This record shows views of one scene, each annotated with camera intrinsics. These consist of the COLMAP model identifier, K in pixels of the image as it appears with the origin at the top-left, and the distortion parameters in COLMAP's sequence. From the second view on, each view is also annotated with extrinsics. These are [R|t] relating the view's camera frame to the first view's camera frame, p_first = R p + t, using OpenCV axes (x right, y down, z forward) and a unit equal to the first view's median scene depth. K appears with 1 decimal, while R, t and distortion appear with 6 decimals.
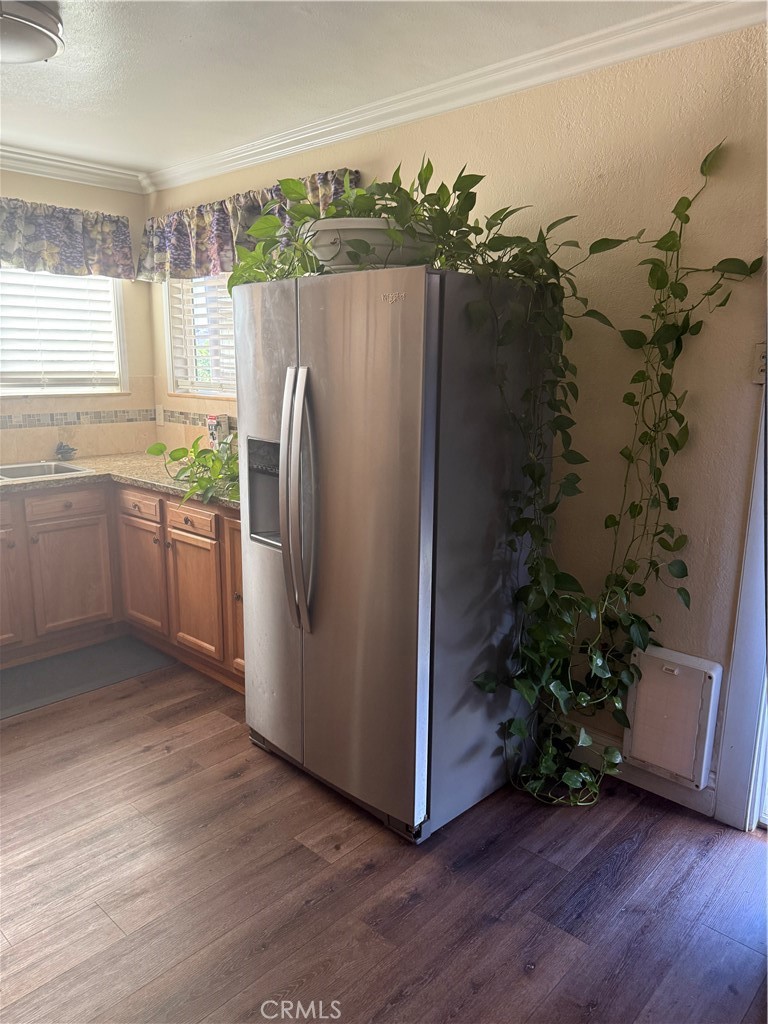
lens RADIAL K [[720.2, 0, 388.9], [0, 720.2, 521.1], [0, 0, 1]] dist [0.033109, -0.061671]
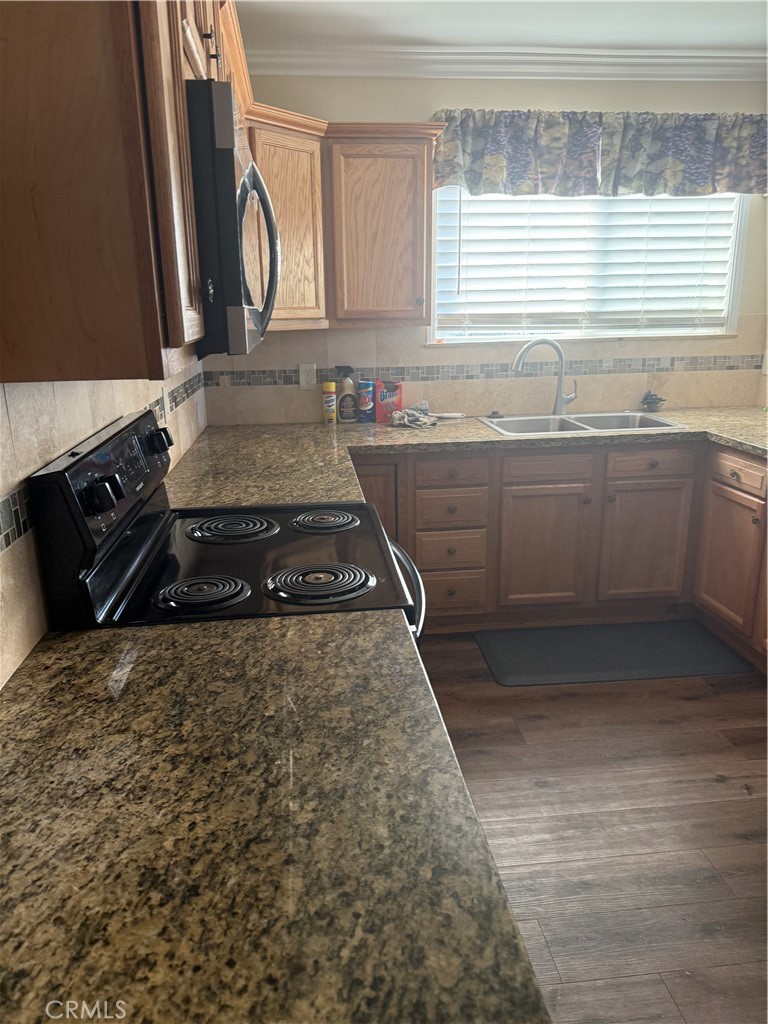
lens RADIAL K [[720.2, 0, 377.3], [0, 720.2, 525.6], [0, 0, 1]] dist [0.033109, -0.061671]
pose [[0.750497, 0.163457, -0.640341, -0.118187], [-0.112811, 0.986395, 0.119576, -0.015166], [0.651174, -0.017503, 0.758726, 0.108803]]
